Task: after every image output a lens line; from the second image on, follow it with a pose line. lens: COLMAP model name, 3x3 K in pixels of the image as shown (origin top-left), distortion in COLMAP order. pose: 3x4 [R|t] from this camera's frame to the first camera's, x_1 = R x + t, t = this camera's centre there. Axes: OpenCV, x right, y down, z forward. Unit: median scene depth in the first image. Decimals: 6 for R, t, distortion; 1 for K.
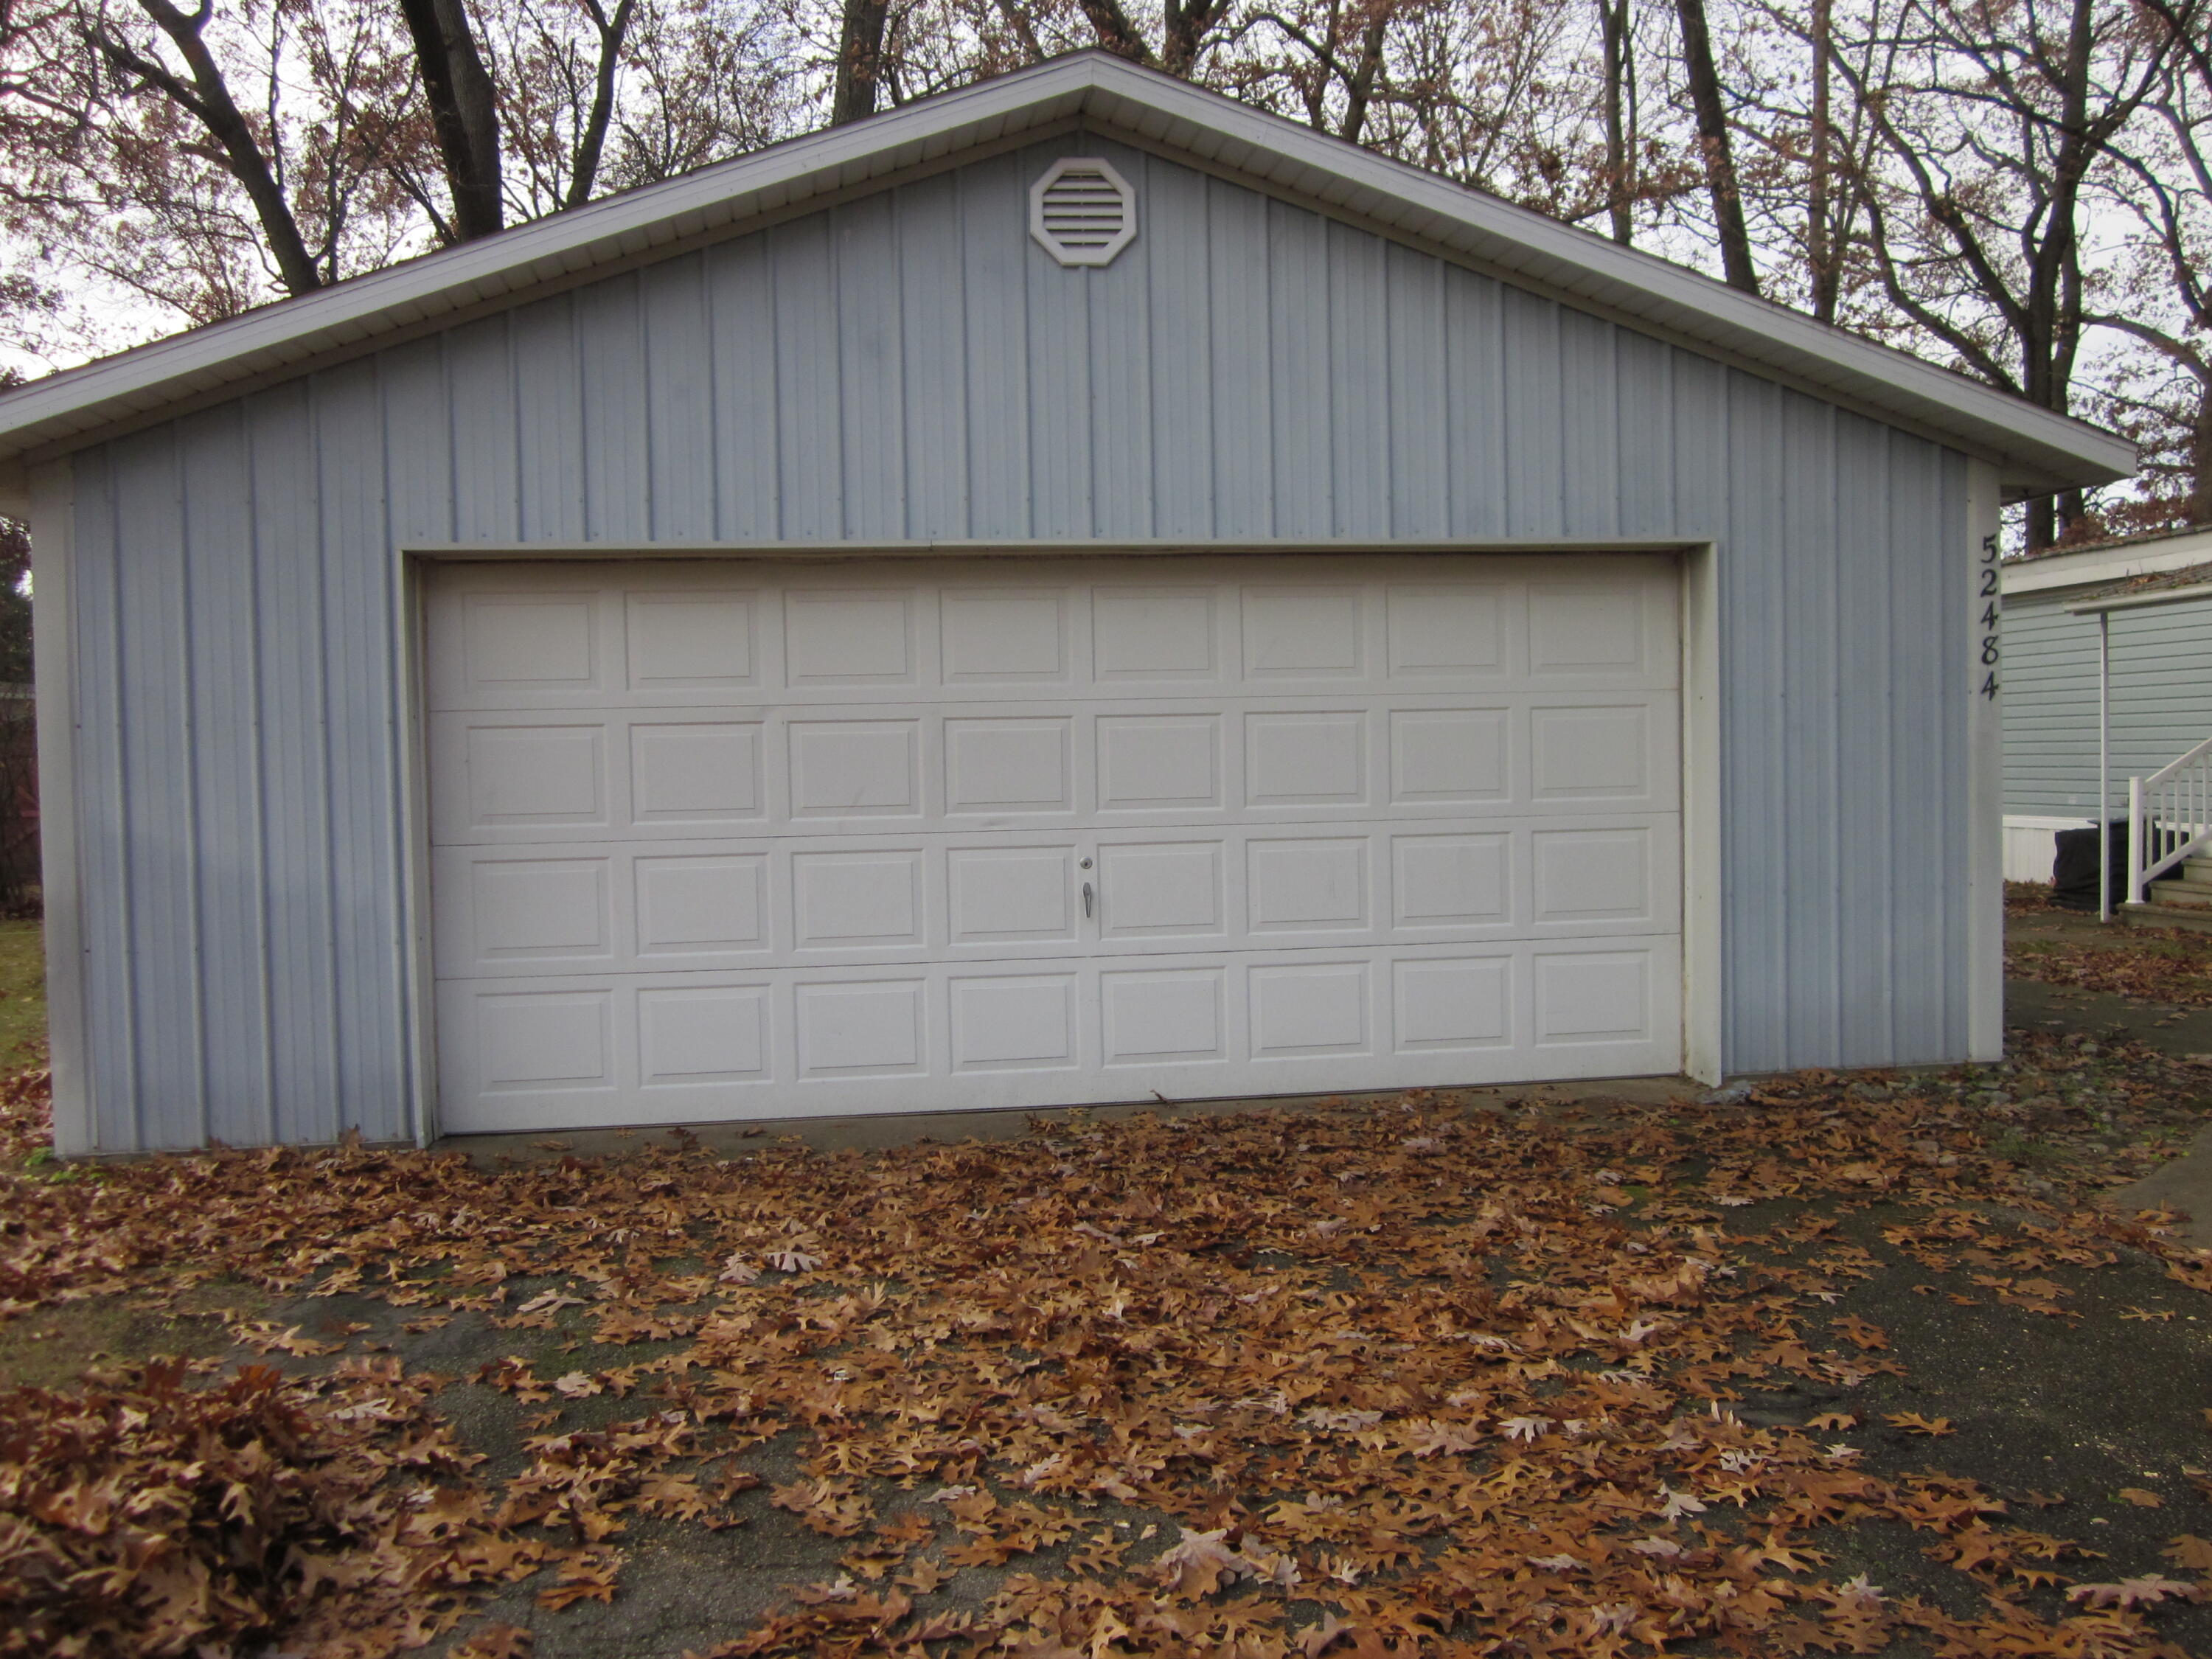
lens RADIAL K [[1831.8, 0, 1109.4], [0, 1831.8, 825.9], [0, 0, 1]] dist [-0.037989, 0.011521]
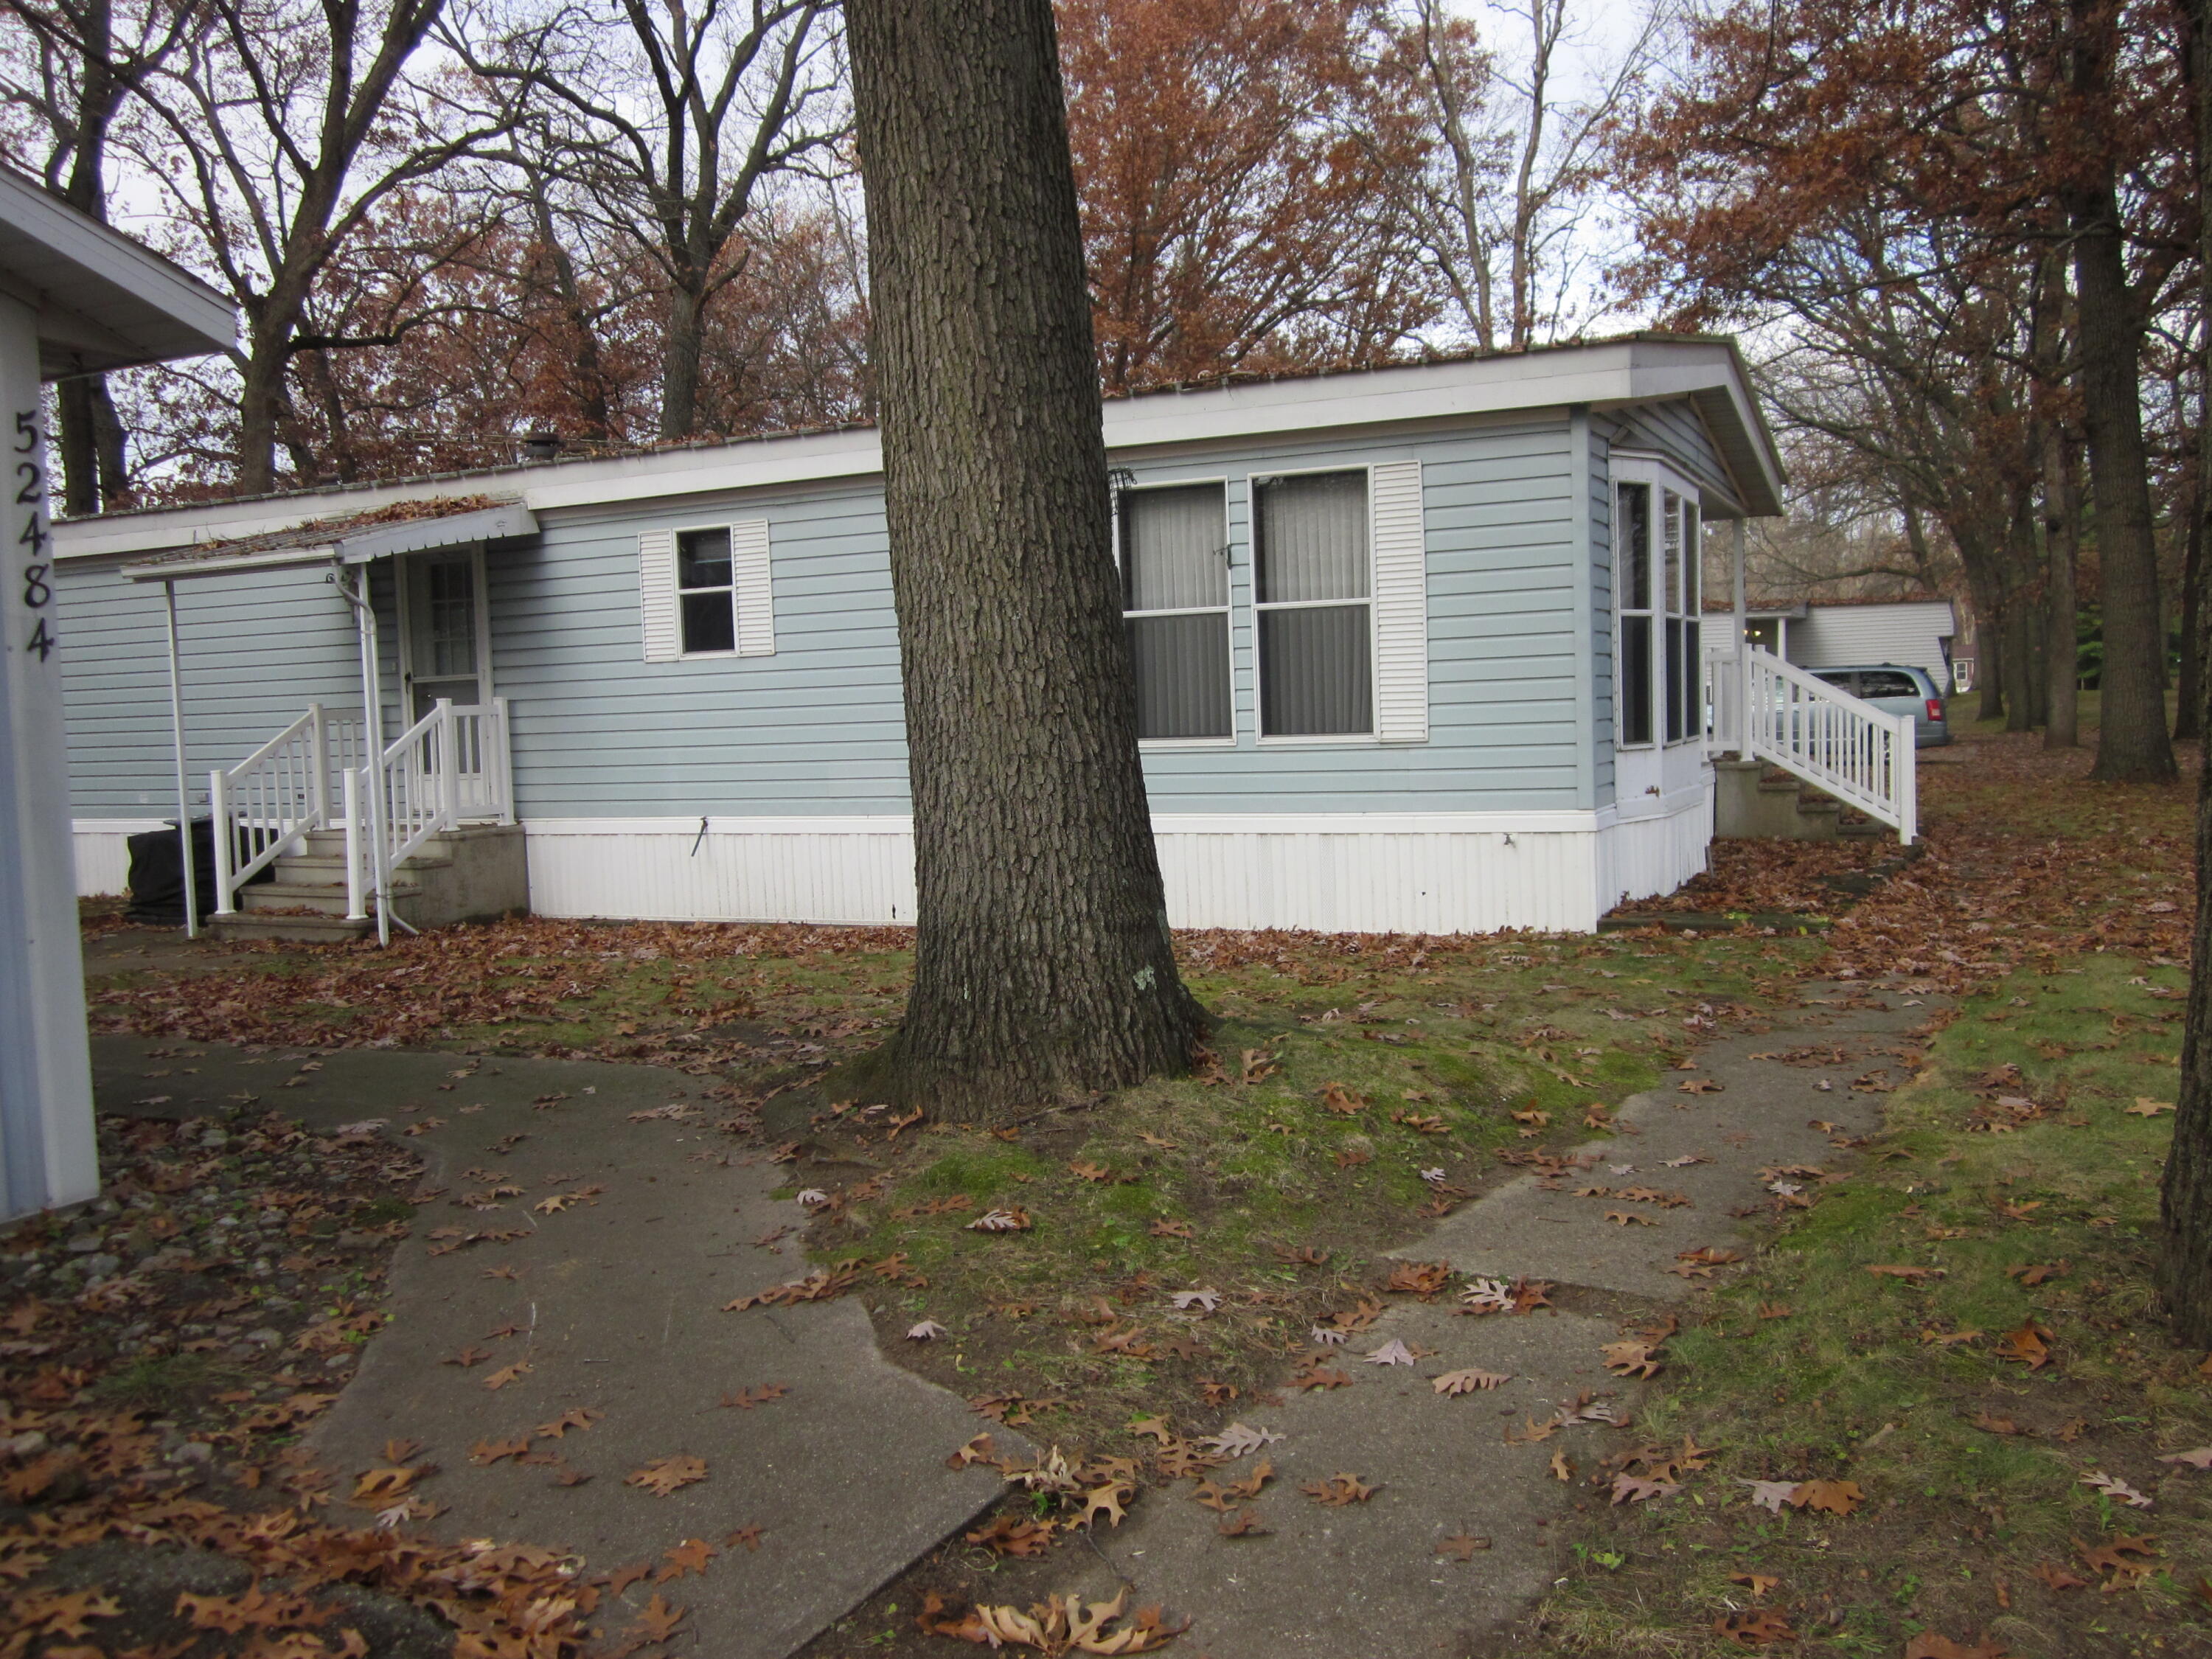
lens RADIAL K [[1831.8, 0, 1107.6], [0, 1831.8, 830.0], [0, 0, 1]] dist [-0.037989, 0.011521]
pose [[0.554054, -0.057489, 0.830494, 0.069935], [0.052510, 0.998040, 0.034055, -0.005170], [-0.830823, 0.024741, 0.555986, 0.146546]]
